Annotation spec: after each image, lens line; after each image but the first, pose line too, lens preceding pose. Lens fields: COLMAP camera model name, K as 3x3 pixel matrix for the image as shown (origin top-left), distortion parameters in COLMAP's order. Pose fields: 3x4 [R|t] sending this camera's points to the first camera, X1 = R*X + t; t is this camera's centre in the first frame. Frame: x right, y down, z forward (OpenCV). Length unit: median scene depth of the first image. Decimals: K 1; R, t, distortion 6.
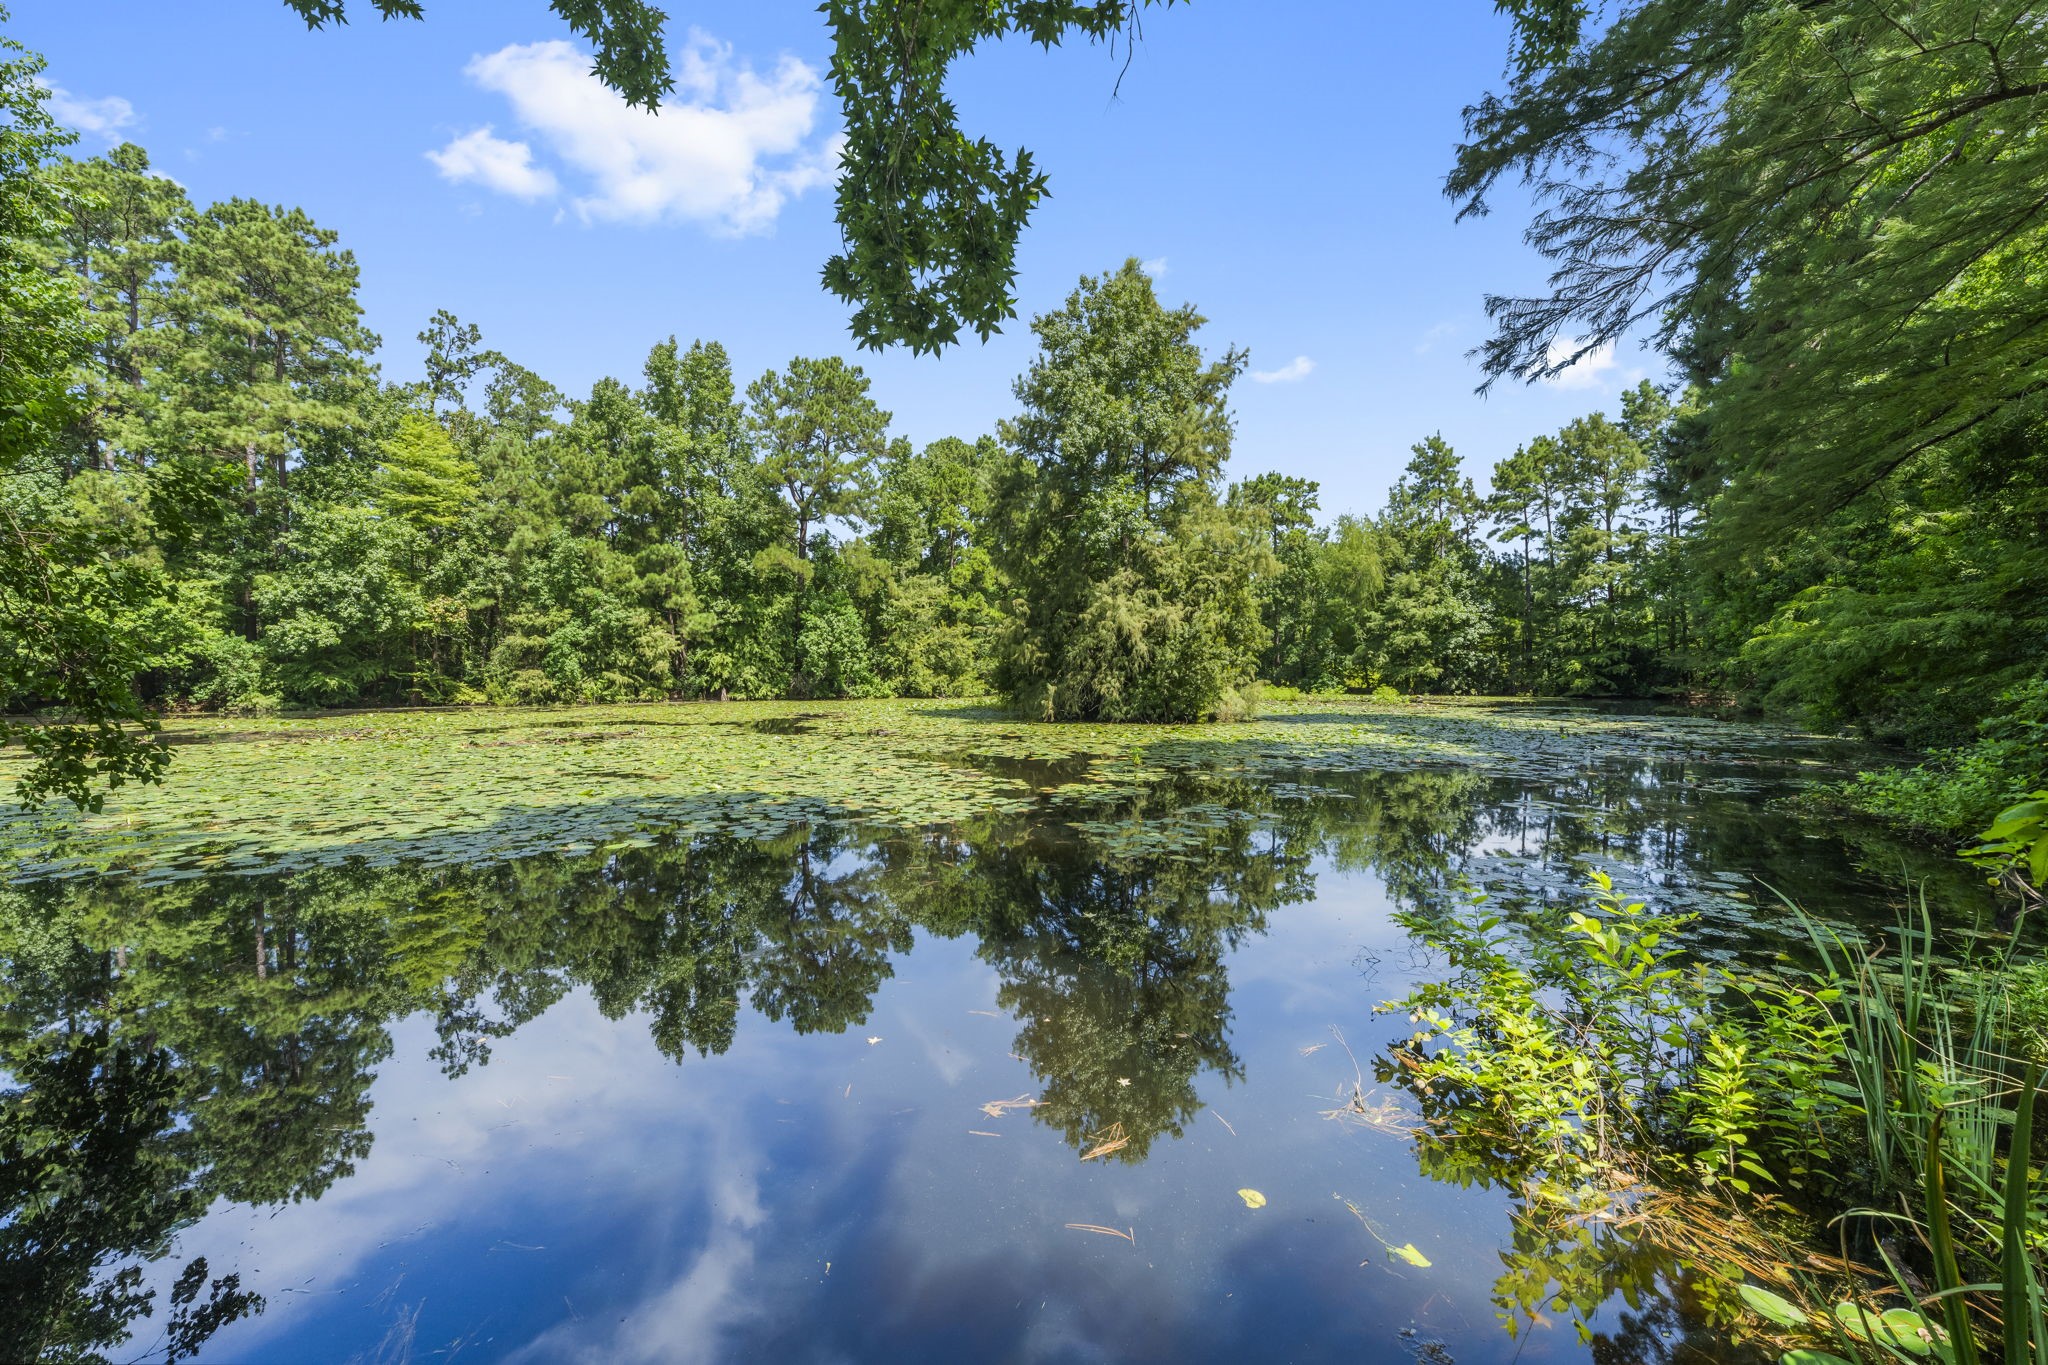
lens RADIAL K [[818.4, 0, 1024.0], [0, 818.4, 682.5], [0, 0, 1]] dist [-0.000798, -0.000148]
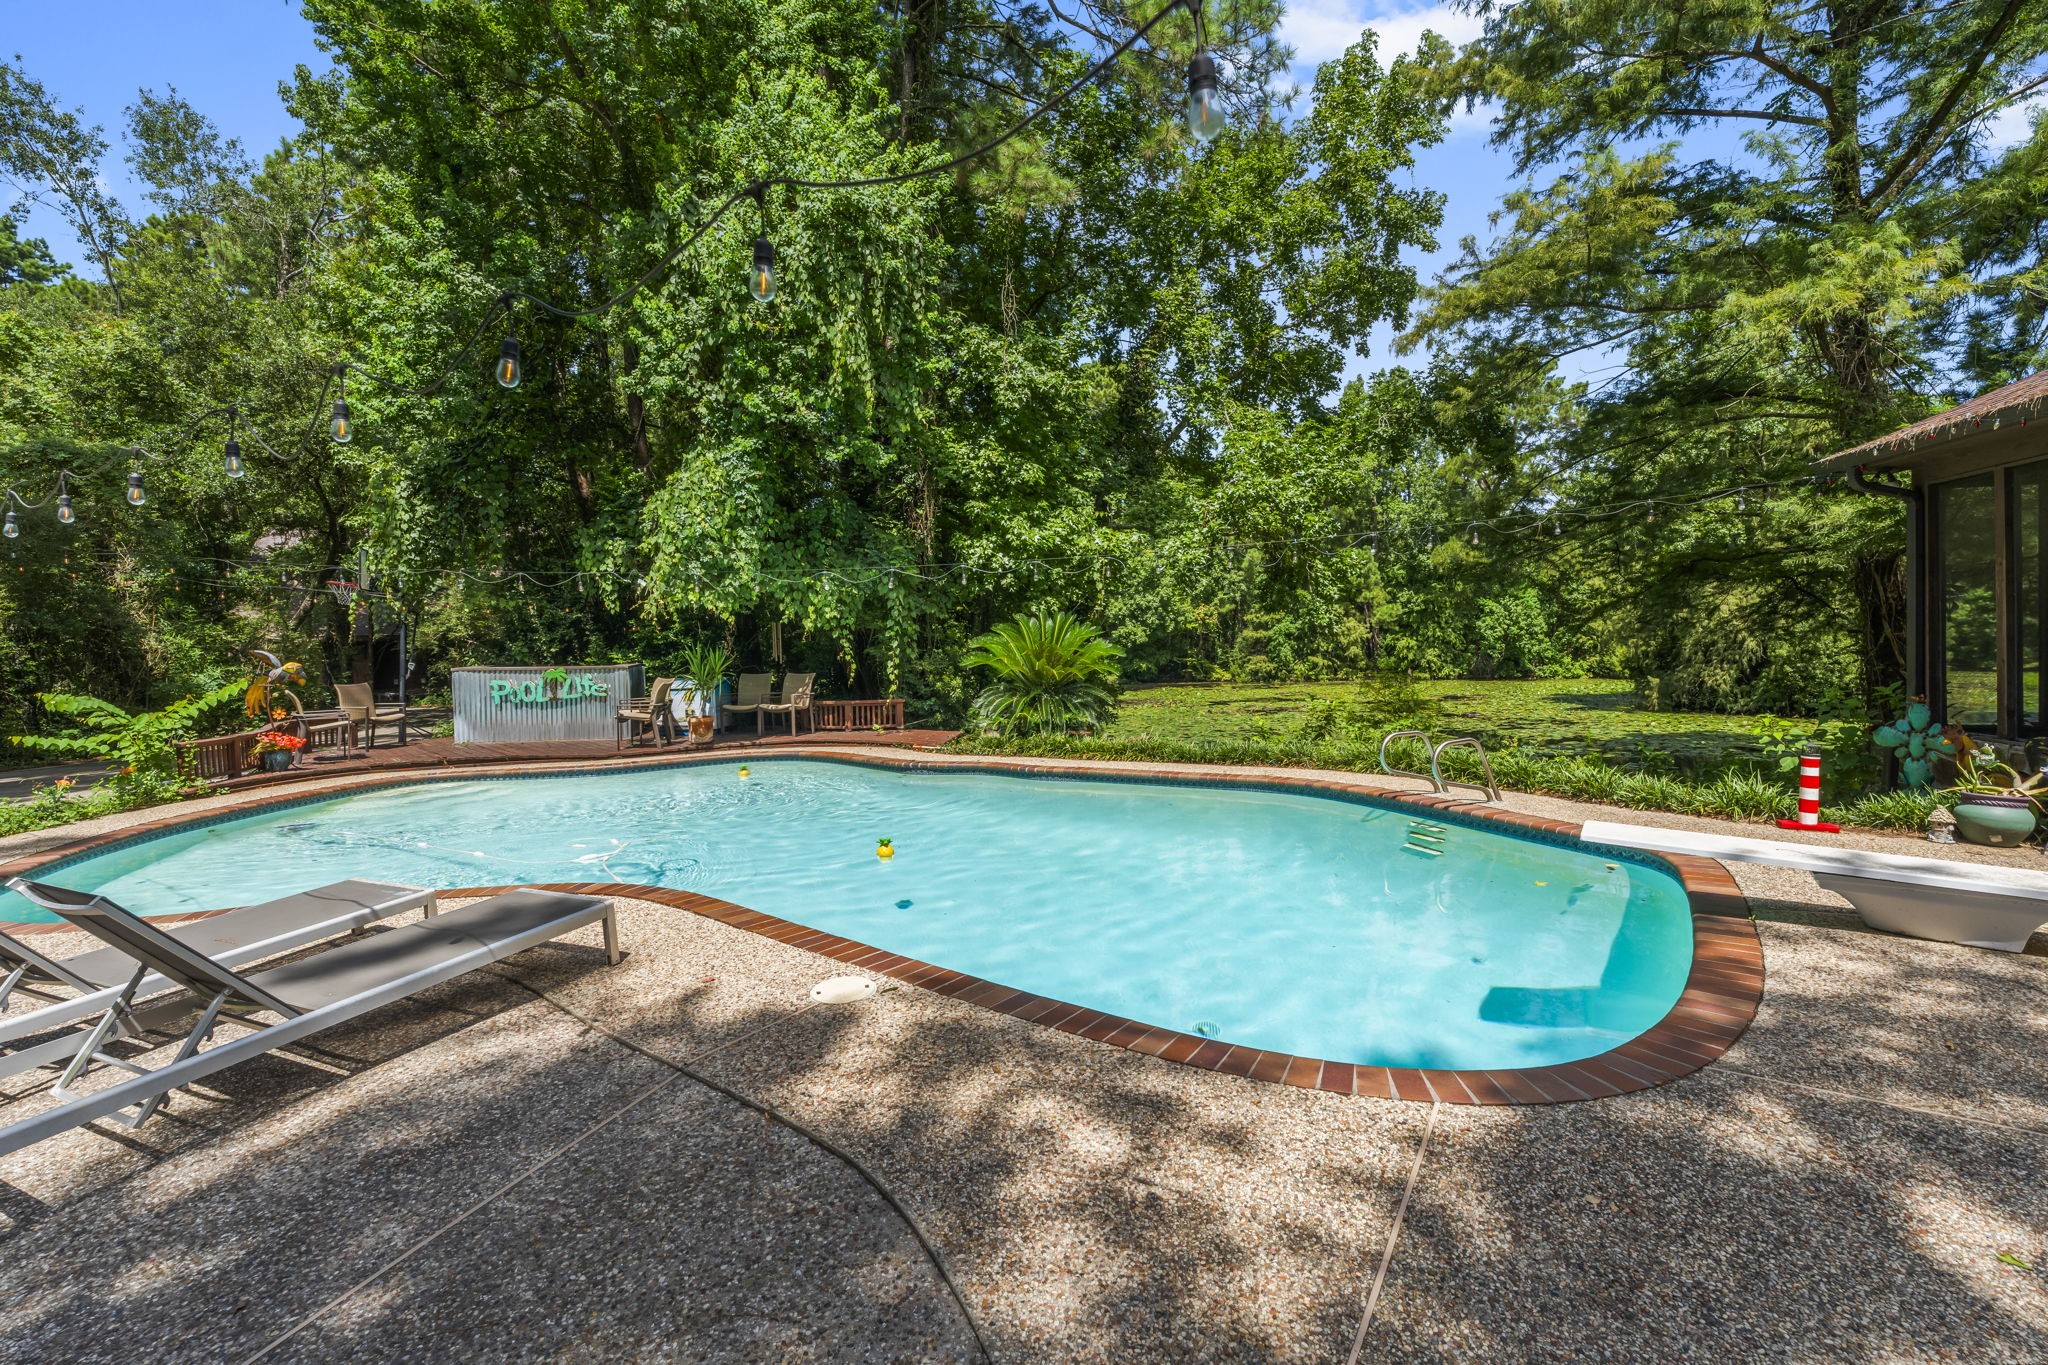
lens RADIAL K [[925.8, 0, 1027.1], [0, 925.8, 658.7], [0, 0, 1]] dist [-0.000735, -0.000151]
pose [[0.679751, -0.003108, -0.733436, 0.245943], [0.013463, 0.999875, 0.008241, -0.027846], [0.733319, -0.015476, 0.679708, -0.300435]]
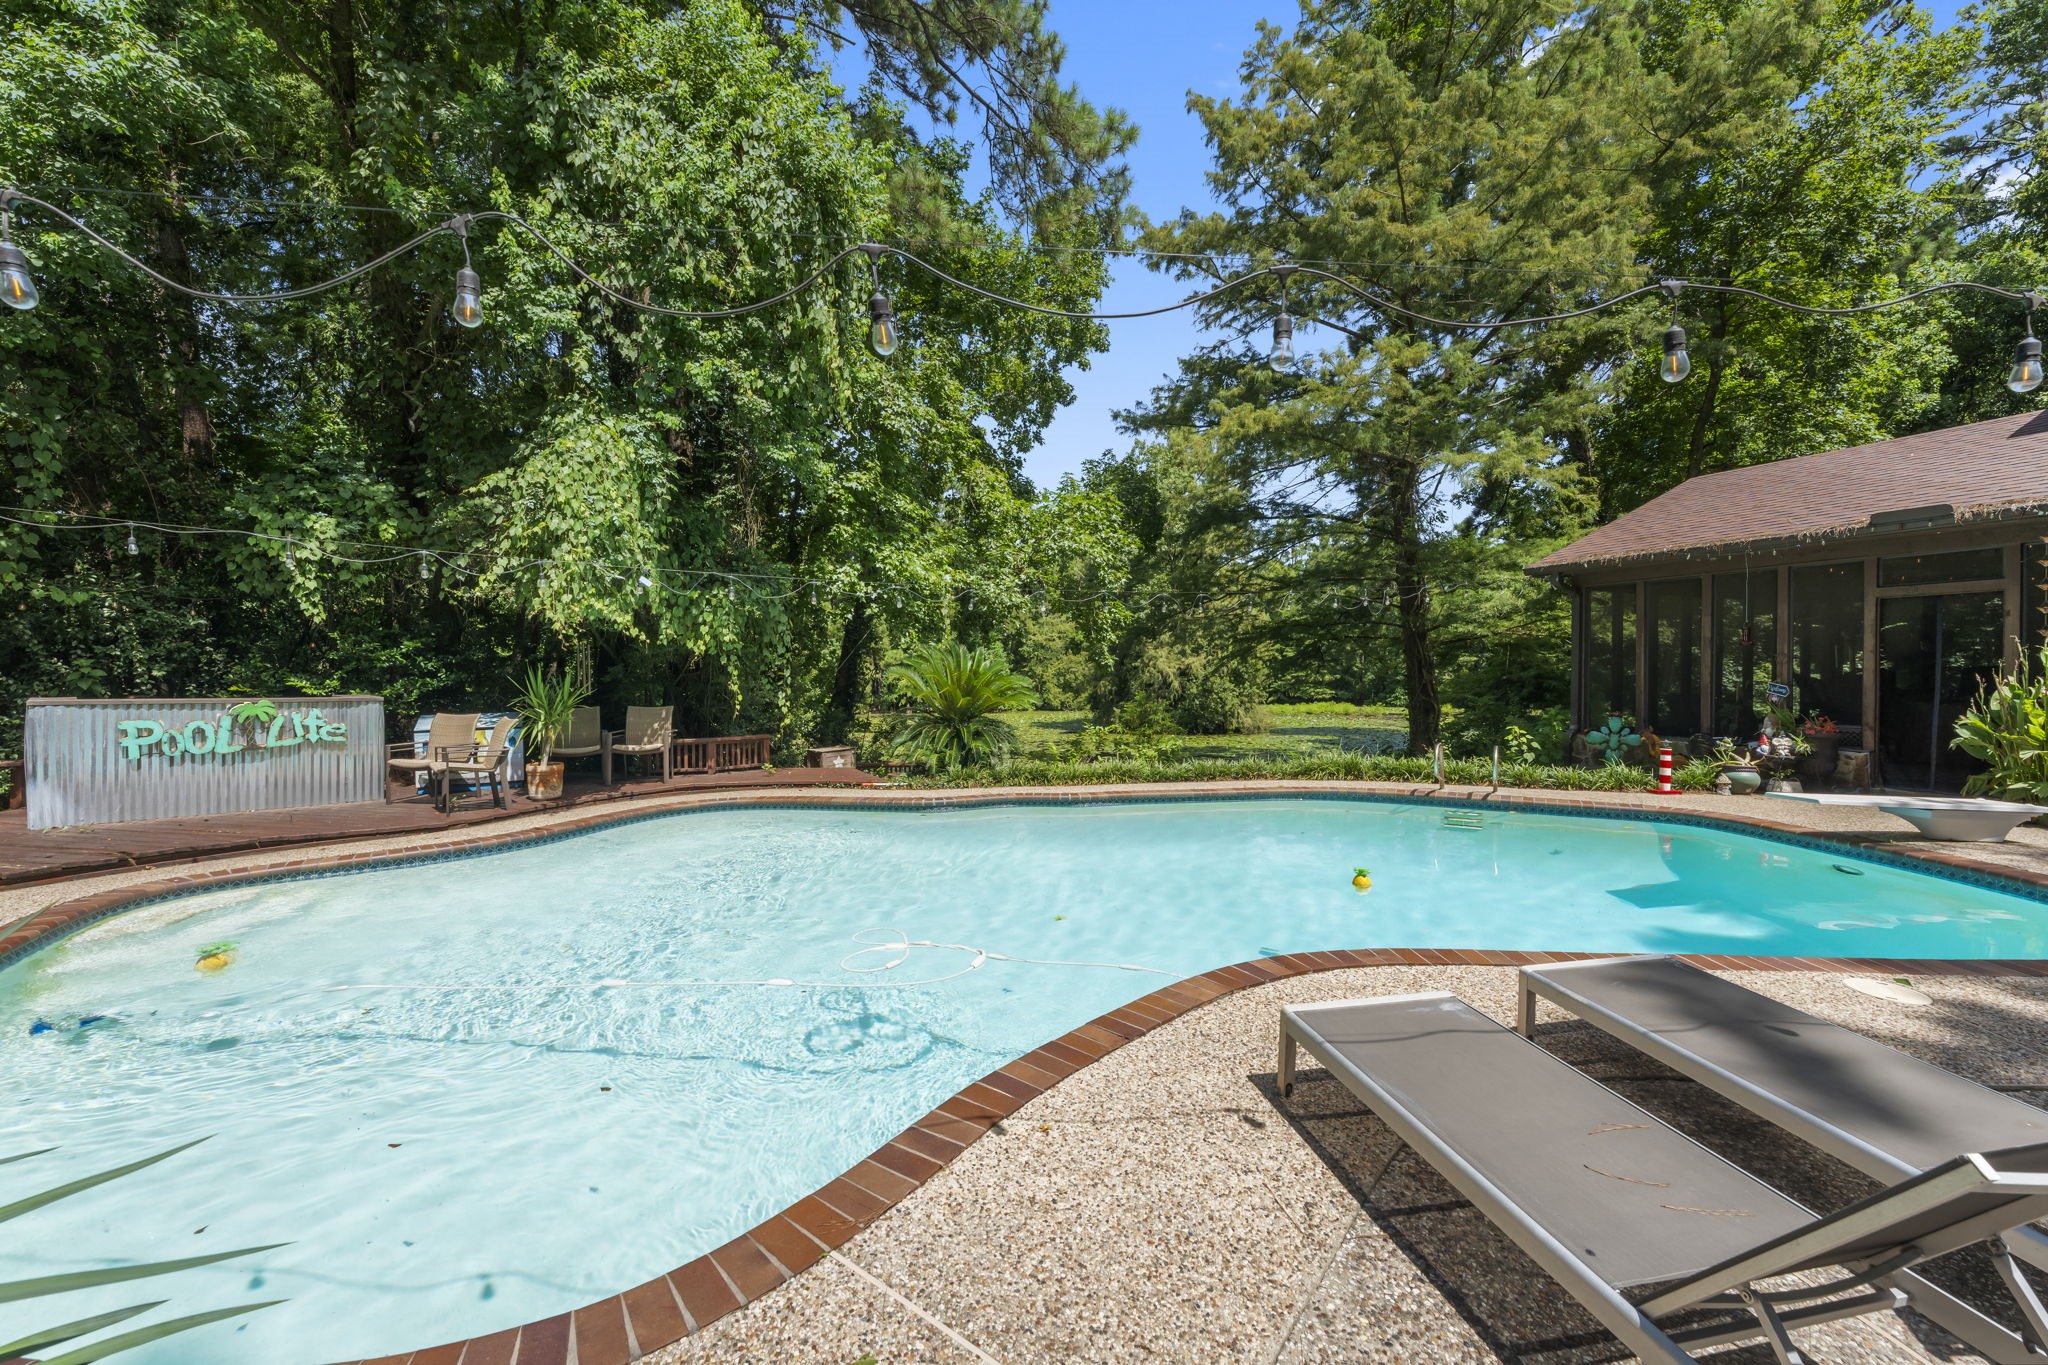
lens RADIAL K [[818.4, 0, 1024.0], [0, 818.4, 682.5], [0, 0, 1]] dist [-0.000798, -0.000148]
pose [[0.980386, -0.005233, -0.197016, 0.106558], [0.004687, 0.999984, -0.003236, -0.026796], [0.197030, 0.002249, 0.980395, -0.348739]]
